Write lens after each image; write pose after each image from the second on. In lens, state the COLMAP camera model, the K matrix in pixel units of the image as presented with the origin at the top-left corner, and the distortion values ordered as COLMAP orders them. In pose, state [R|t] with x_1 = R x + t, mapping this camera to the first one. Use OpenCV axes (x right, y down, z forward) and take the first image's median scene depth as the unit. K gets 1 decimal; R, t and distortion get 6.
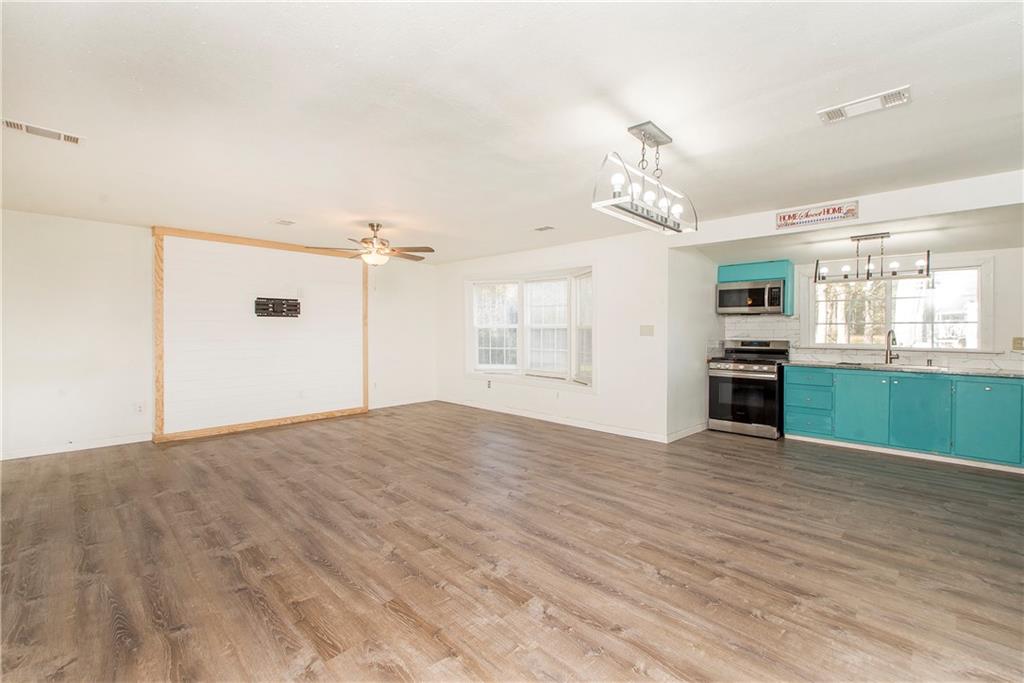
lens RADIAL K [[440.4, 0, 517.5], [0, 440.4, 327.5], [0, 0, 1]] dist [0.007800, -0.000827]
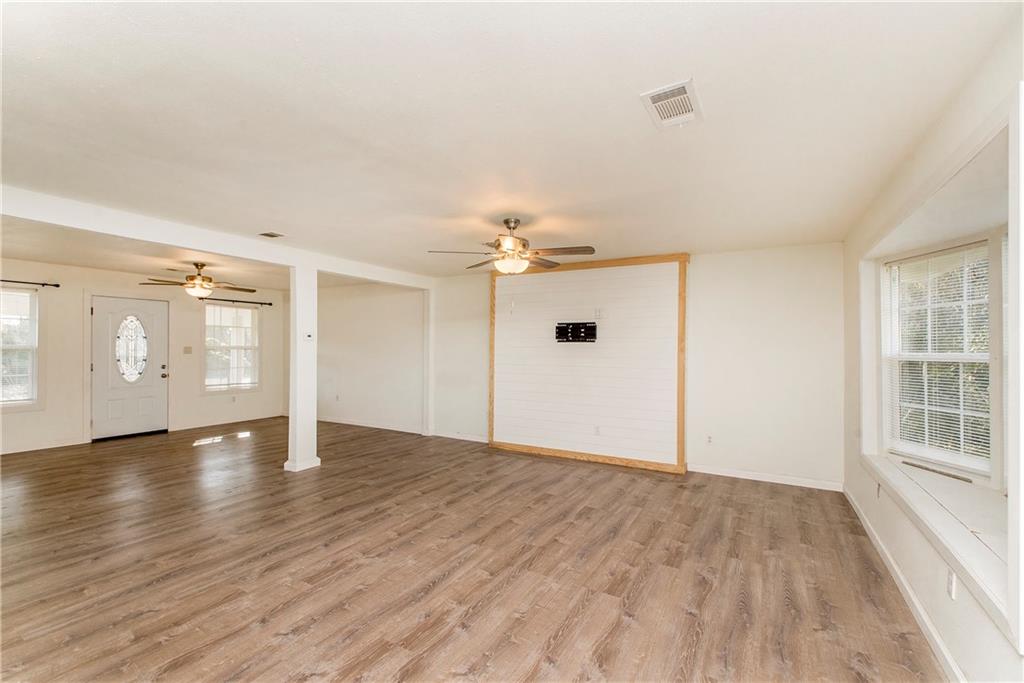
lens RADIAL K [[441.4, 0, 512.0], [0, 441.4, 341.5], [0, 0, 1]] dist [0.013546, -0.006848]
pose [[0.244386, -0.012686, -0.969595, 0.496770], [-0.006670, 0.999869, -0.014763, -0.016884], [0.969655, 0.010075, 0.244269, 0.958564]]
